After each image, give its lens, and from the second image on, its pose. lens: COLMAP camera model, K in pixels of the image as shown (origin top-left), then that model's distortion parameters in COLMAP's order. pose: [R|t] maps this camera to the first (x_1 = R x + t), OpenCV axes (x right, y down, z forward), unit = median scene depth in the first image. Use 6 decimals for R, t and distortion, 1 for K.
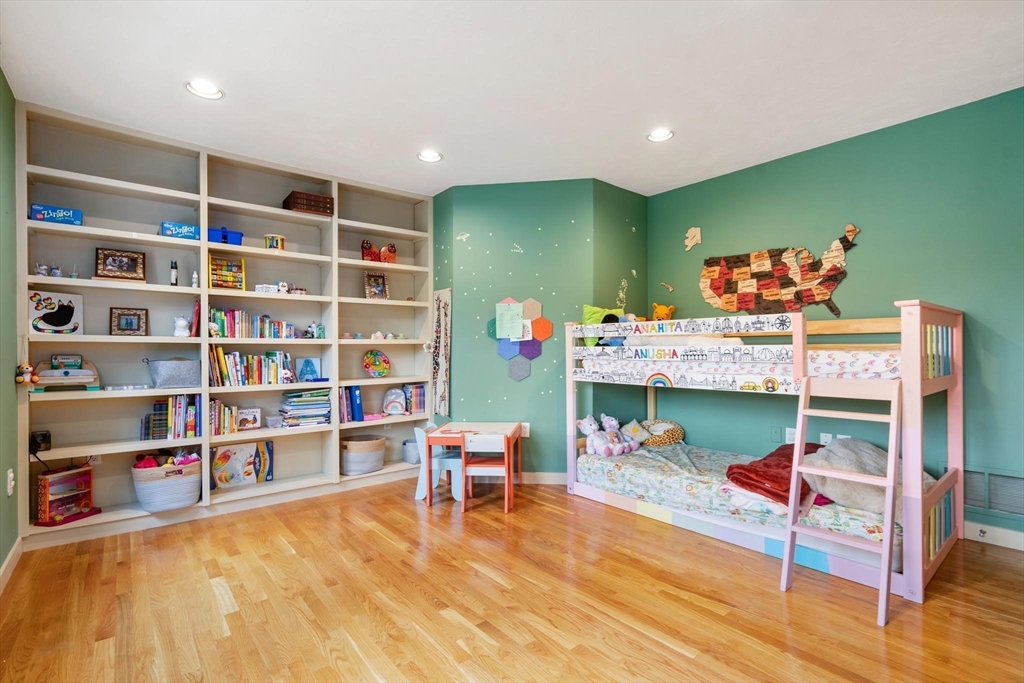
lens RADIAL K [[475.9, 0, 512.5], [0, 475.9, 333.1], [0, 0, 1]] dist [-0.004217, 0.000691]
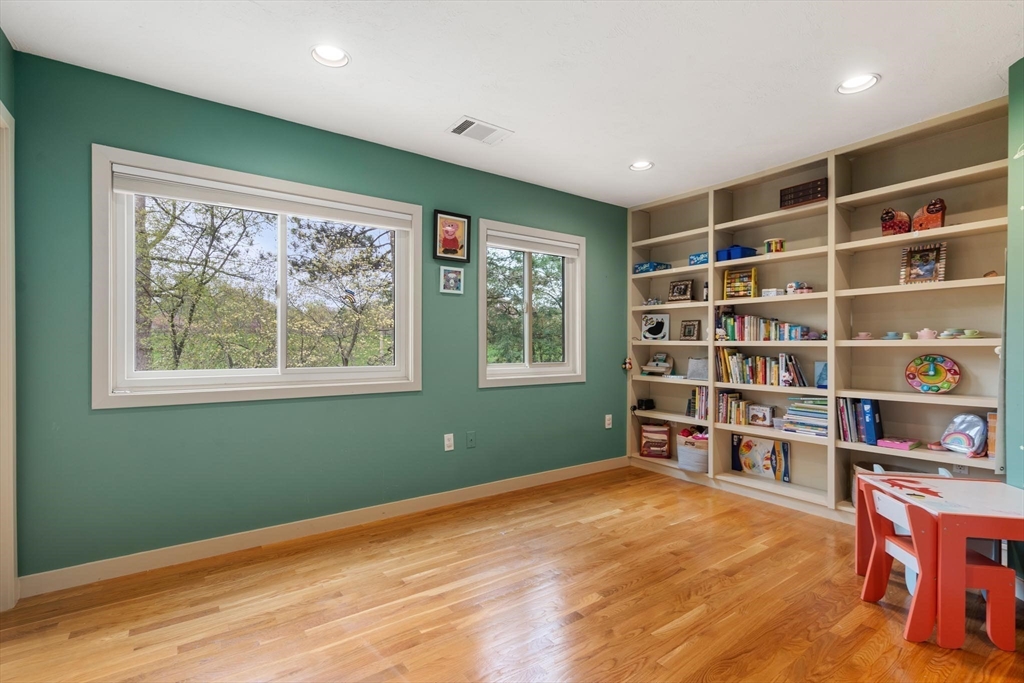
lens RADIAL K [[475.9, 0, 512.5], [0, 475.9, 333.1], [0, 0, 1]] dist [-0.004217, 0.000691]
pose [[-0.075544, -0.022144, -0.996897, 0.597386], [0.030539, 0.999233, -0.024510, 0.002631], [0.996675, -0.032296, -0.074810, 0.557425]]
